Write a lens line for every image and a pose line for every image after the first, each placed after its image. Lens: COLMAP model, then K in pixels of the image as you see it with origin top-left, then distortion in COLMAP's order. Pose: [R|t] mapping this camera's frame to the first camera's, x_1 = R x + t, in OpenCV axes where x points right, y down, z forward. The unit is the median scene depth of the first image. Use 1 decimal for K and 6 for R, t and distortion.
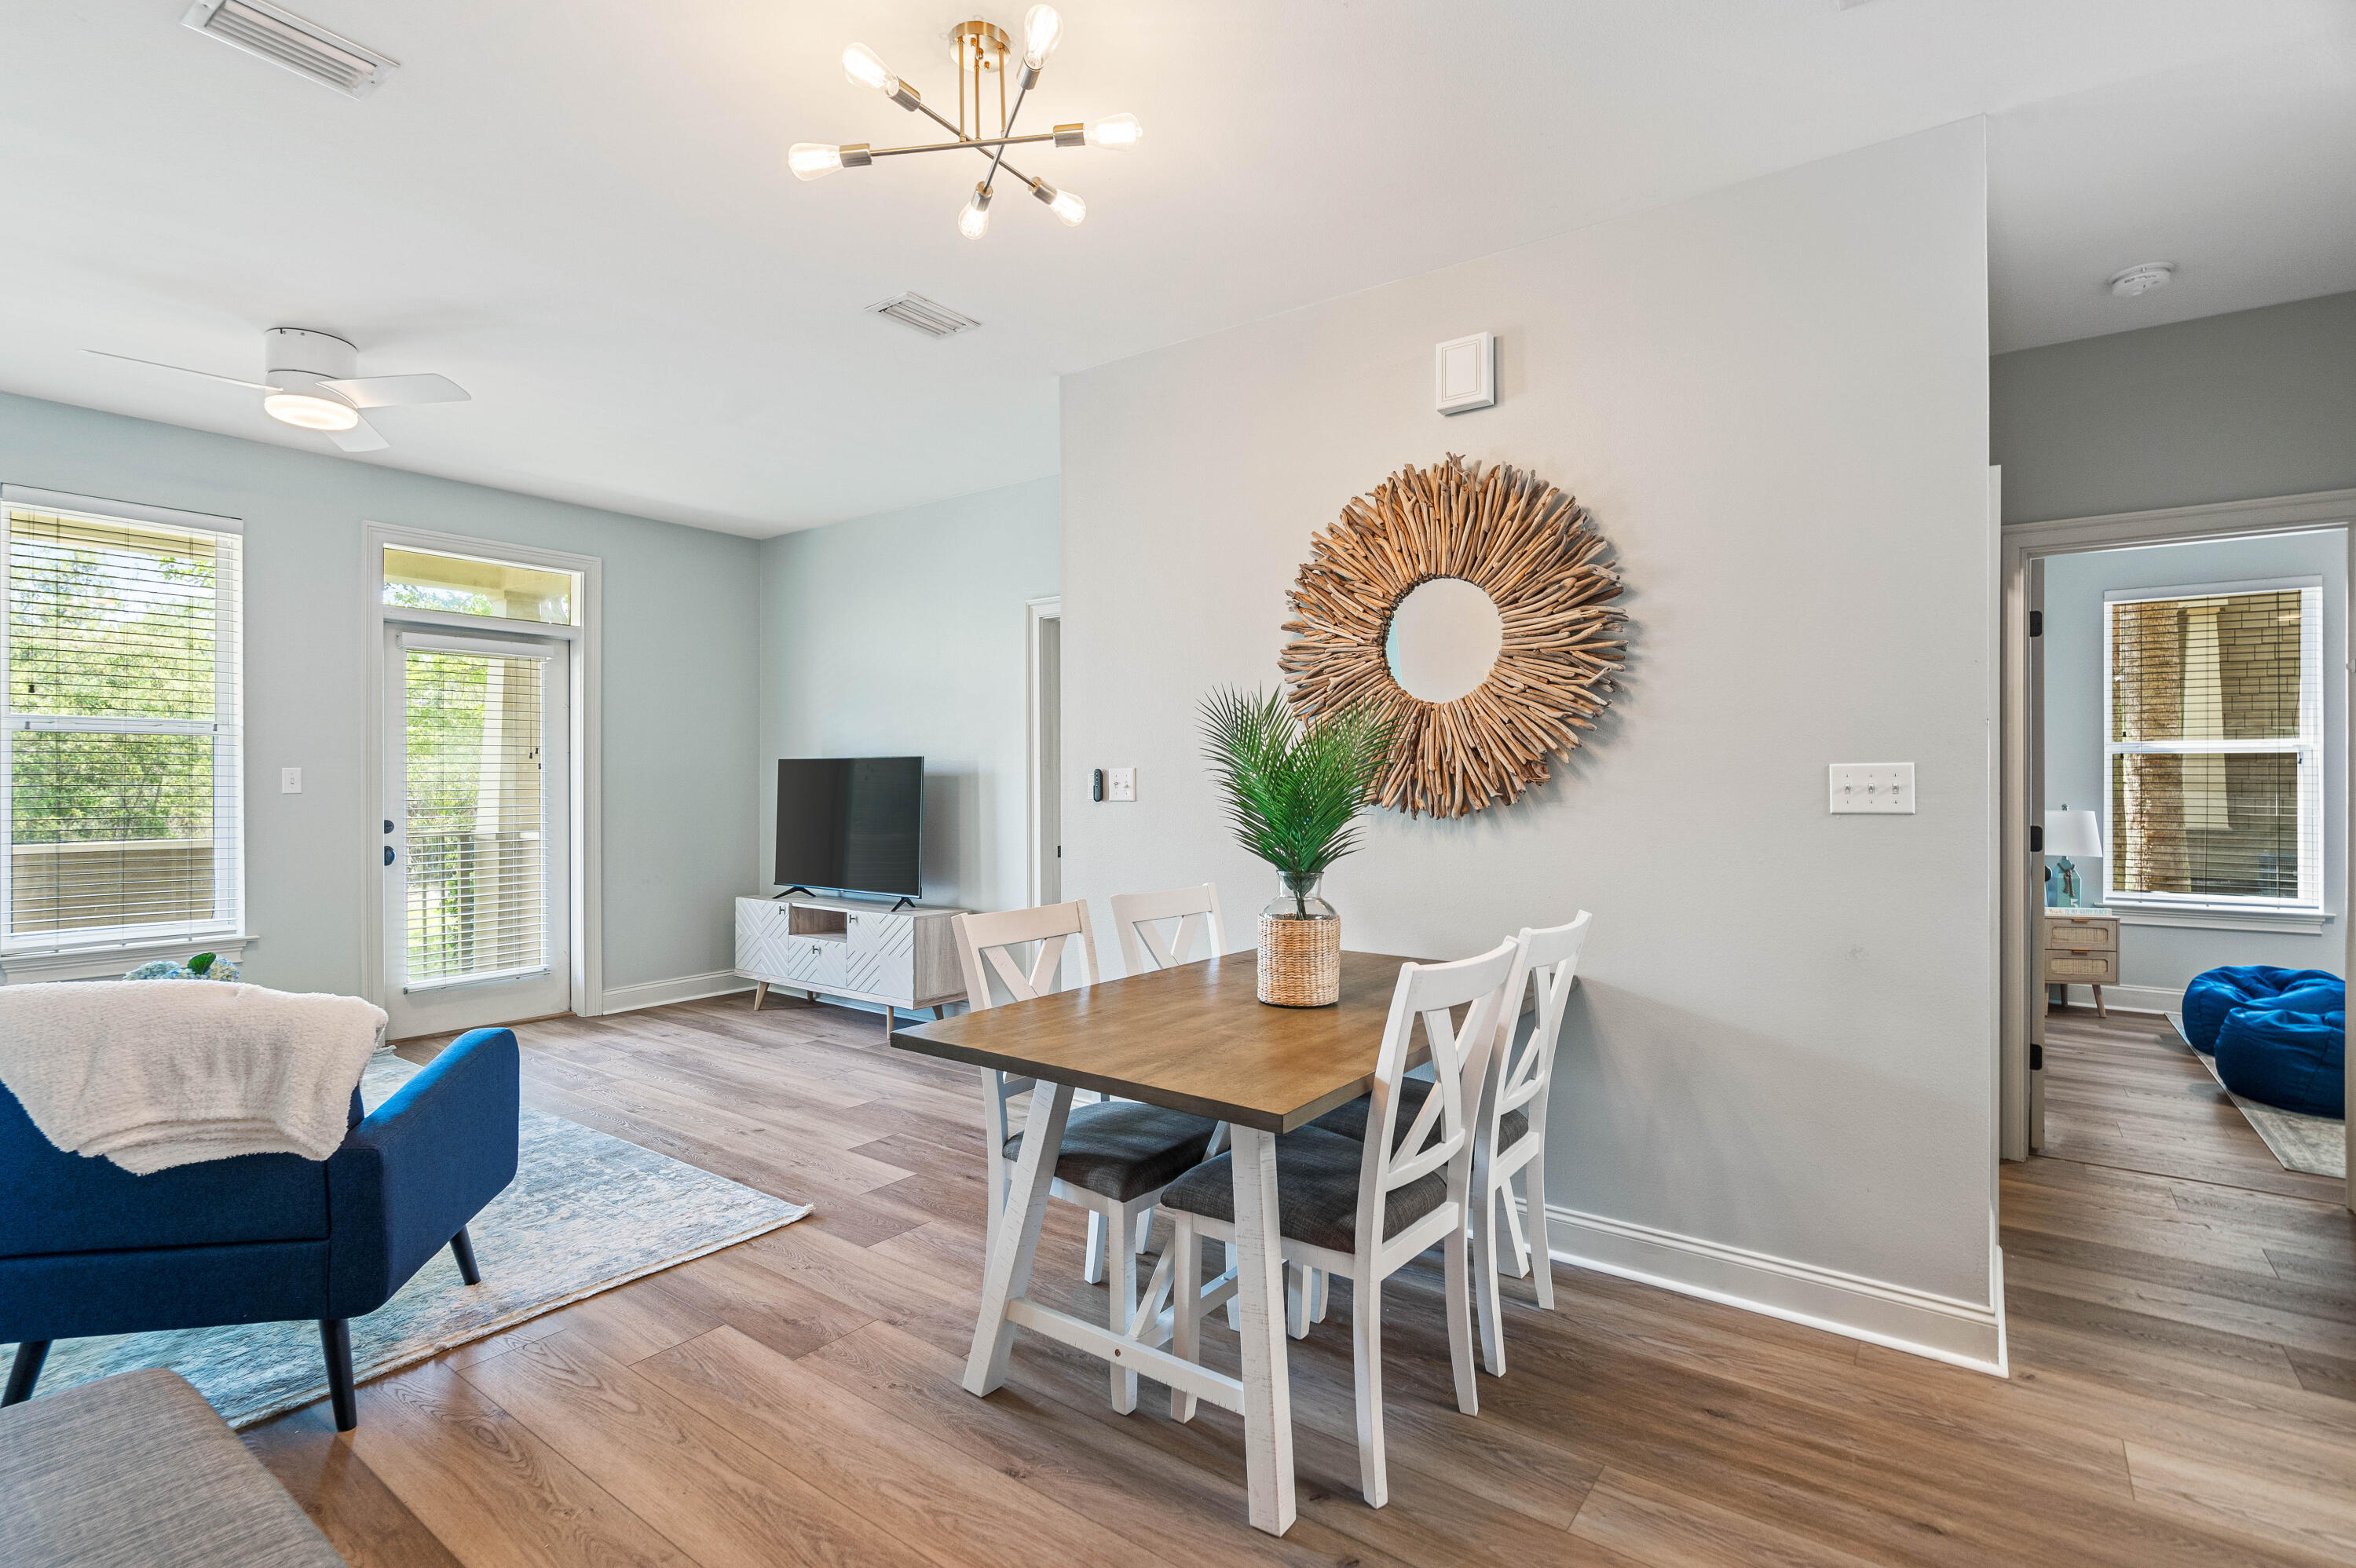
lens RADIAL K [[1117.6, 0, 1145.1], [0, 1117.6, 768.8], [0, 0, 1]] dist [0.000236, 0.000353]
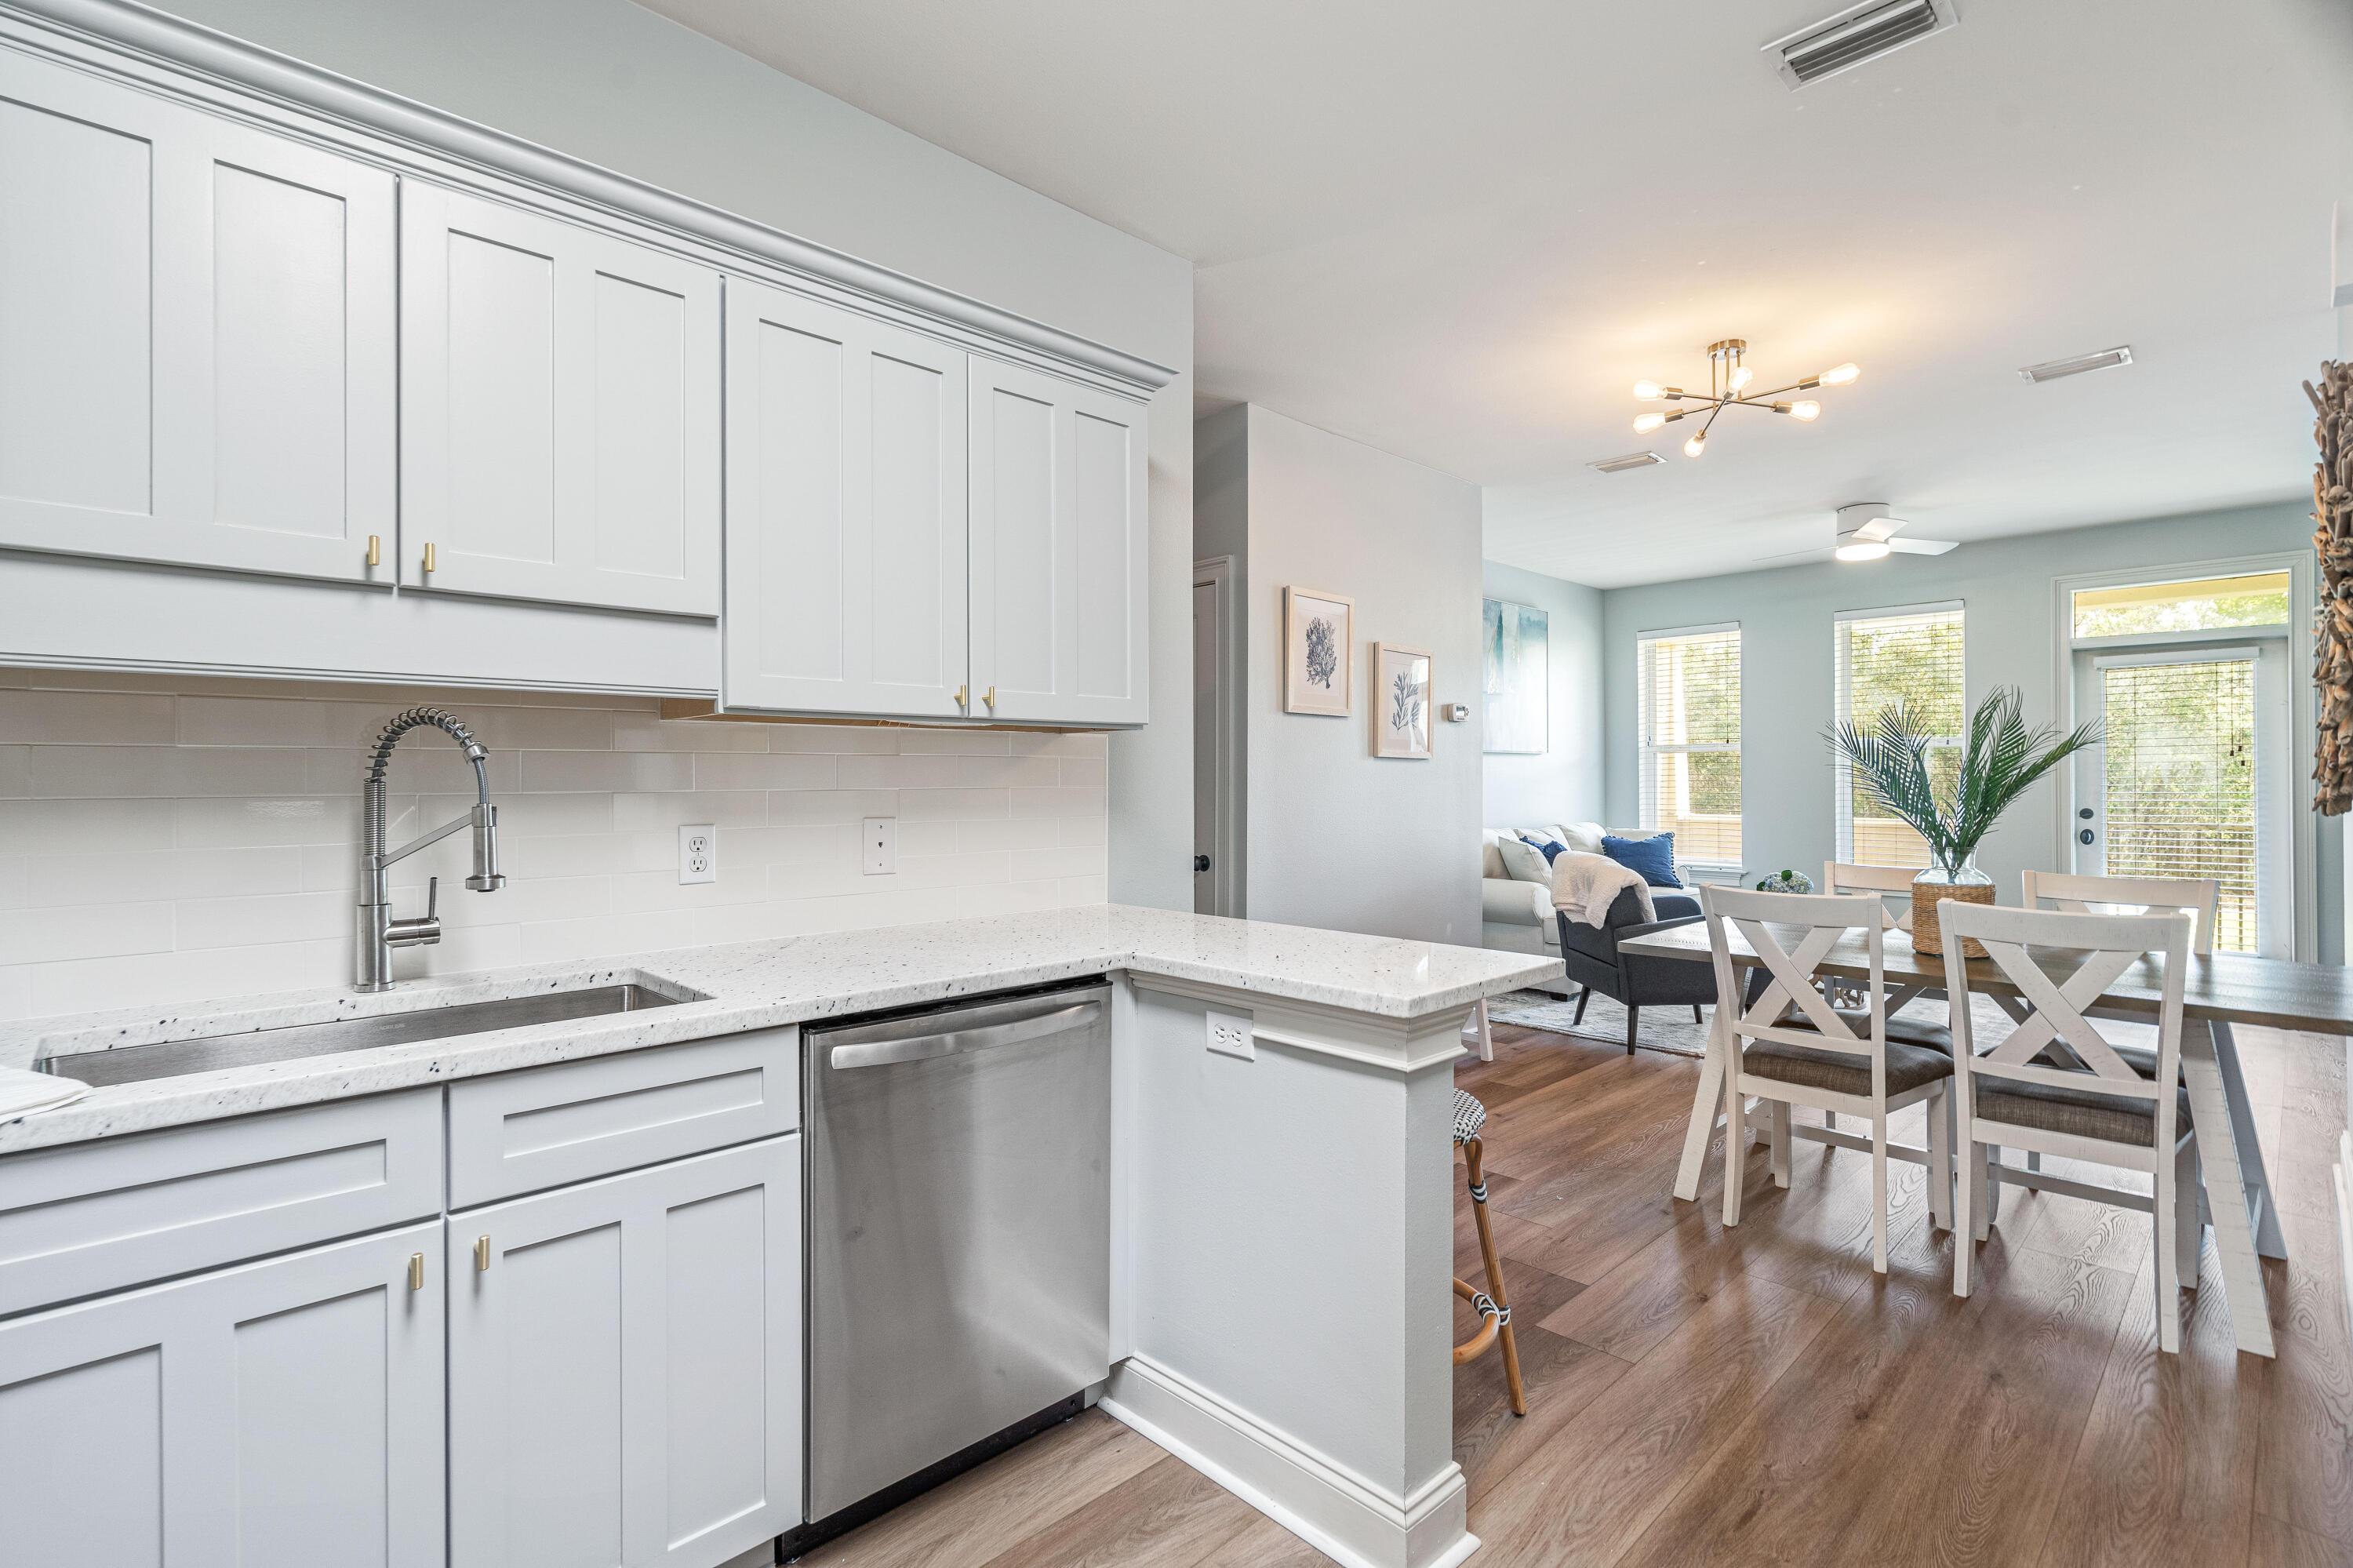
lens RADIAL K [[1091.9, 0, 1176.5], [0, 1091.9, 784.0], [0, 0, 1]] dist [0.013168, 0.000014]
pose [[-0.145503, 0.002190, -0.989355, 0.752049], [0.009188, 0.999957, 0.000862, 0.008624], [0.989315, -0.008964, -0.145517, 0.184759]]
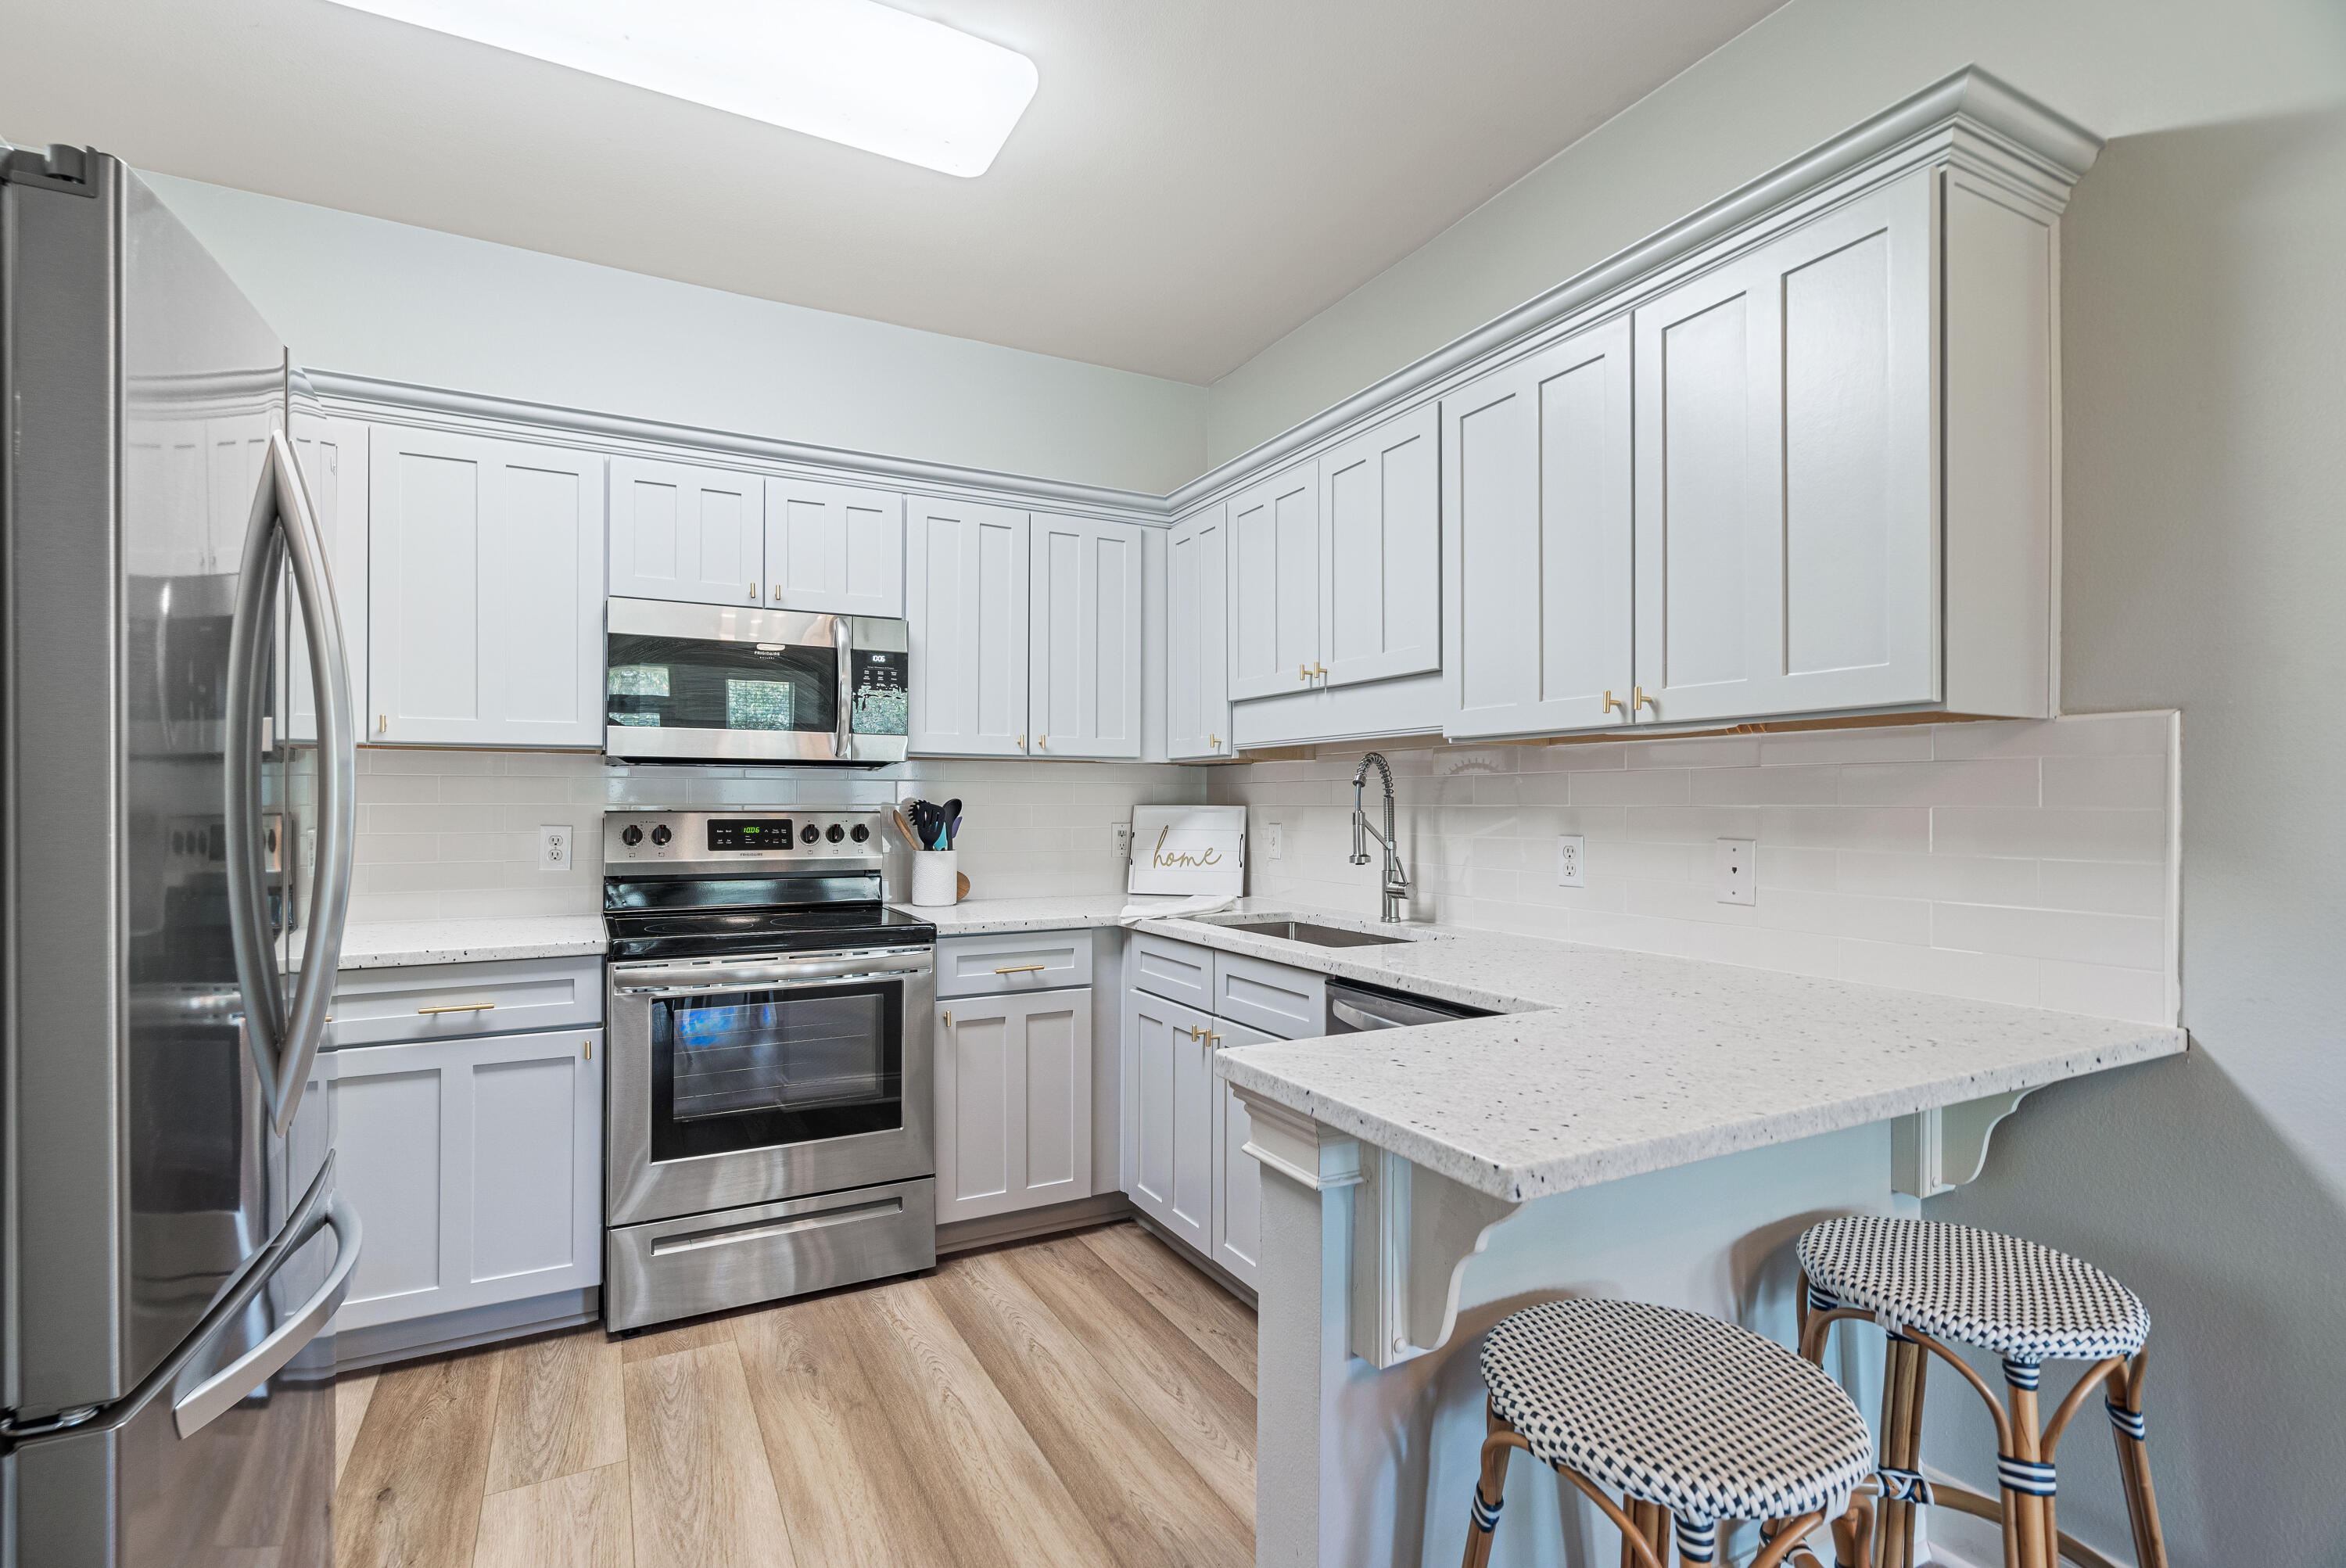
lens RADIAL K [[1084.3, 0, 1143.2], [0, 1084.3, 795.6], [0, 0, 1]] dist [-0.001016, 0.000072]
pose [[-0.905727, -0.004326, 0.423839, 0.306882], [-0.010145, 0.999883, -0.011472, 0.013157], [-0.423740, -0.014691, -0.905665, 0.468171]]
